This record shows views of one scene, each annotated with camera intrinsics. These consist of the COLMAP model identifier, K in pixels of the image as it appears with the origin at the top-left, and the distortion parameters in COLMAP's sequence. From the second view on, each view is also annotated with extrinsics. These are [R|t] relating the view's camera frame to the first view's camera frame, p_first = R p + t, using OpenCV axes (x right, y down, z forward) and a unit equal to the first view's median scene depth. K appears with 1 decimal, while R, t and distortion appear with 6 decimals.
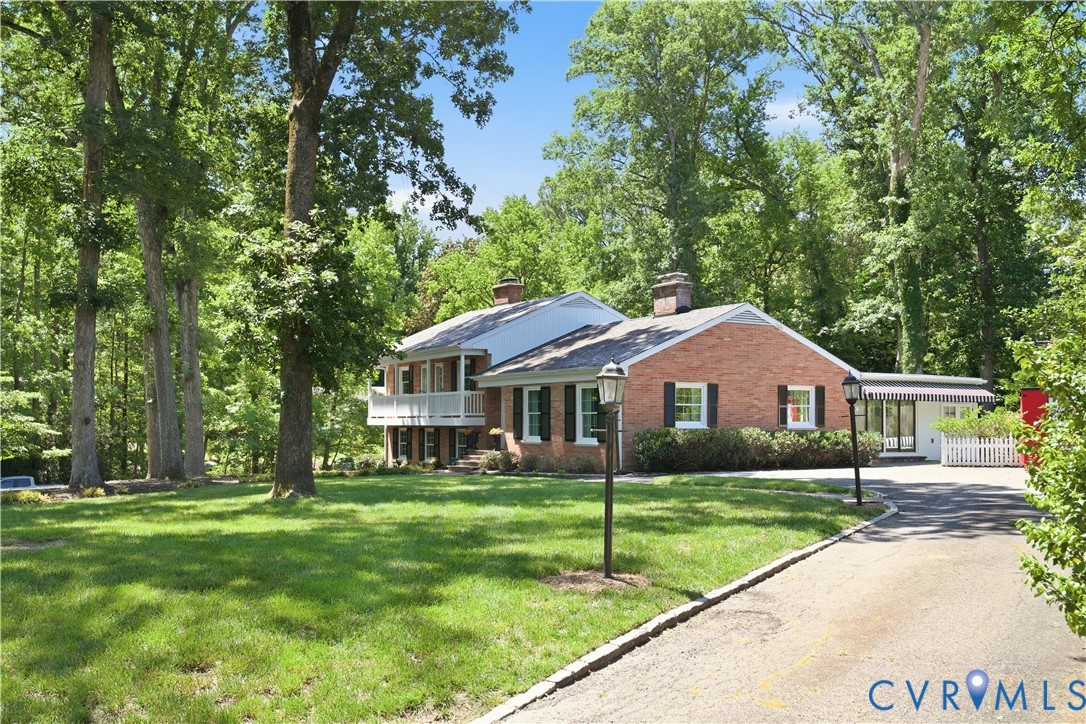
lens RADIAL K [[1016.3, 0, 543.0], [0, 1016.3, 362.0], [0, 0, 1]] dist [-0.000478, 0.000099]
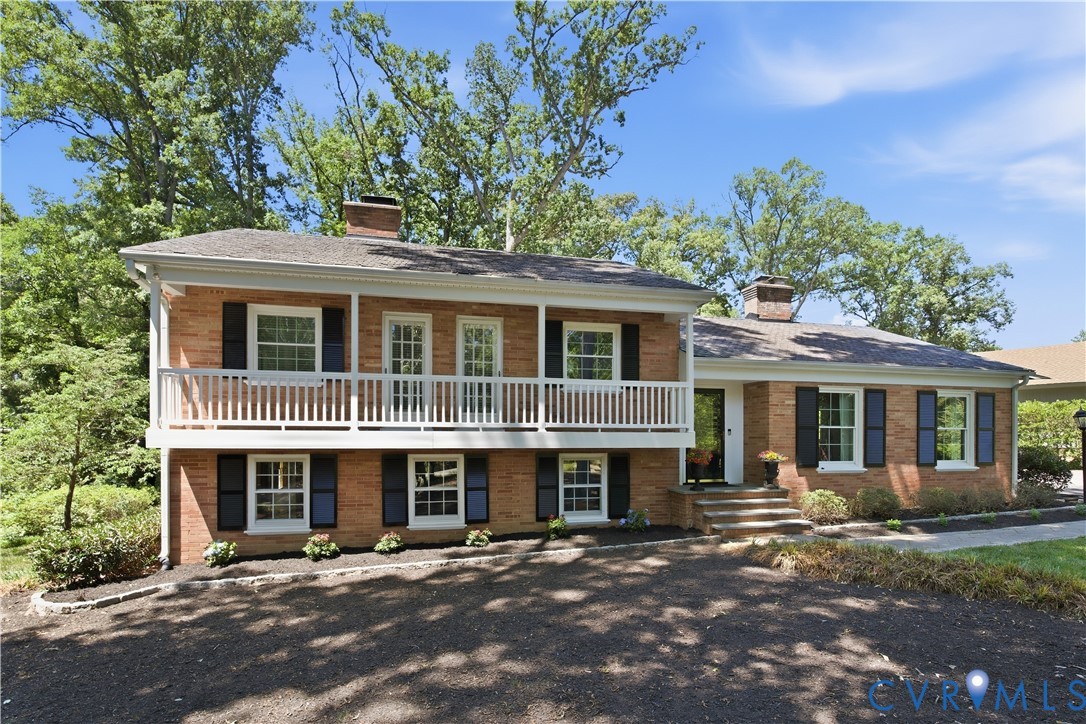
lens RADIAL K [[977.3, 0, 543.0], [0, 977.3, 362.0], [0, 0, 1]] dist [-0.061165, -0.002914]
pose [[0.131508, 0.057901, 0.989623, -0.643767], [-0.071017, 0.996278, -0.048853, 0.051000], [-0.988768, -0.063855, 0.135130, 1.069816]]
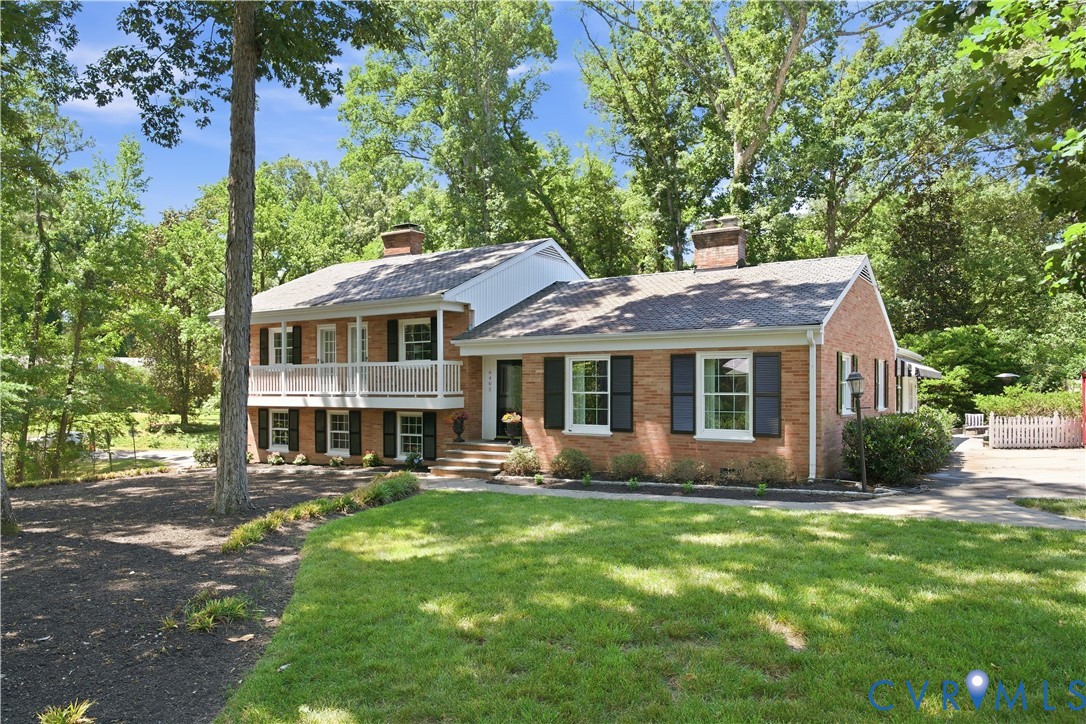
lens RADIAL K [[772.8, 0, 545.1], [0, 772.8, 397.7], [0, 0, 1]] dist [-0.001104, -0.001746]
pose [[0.904363, -0.004333, 0.426742, -0.259235], [-0.025150, 0.997670, 0.063427, 0.019333], [-0.426023, -0.068093, 0.902146, 0.505252]]
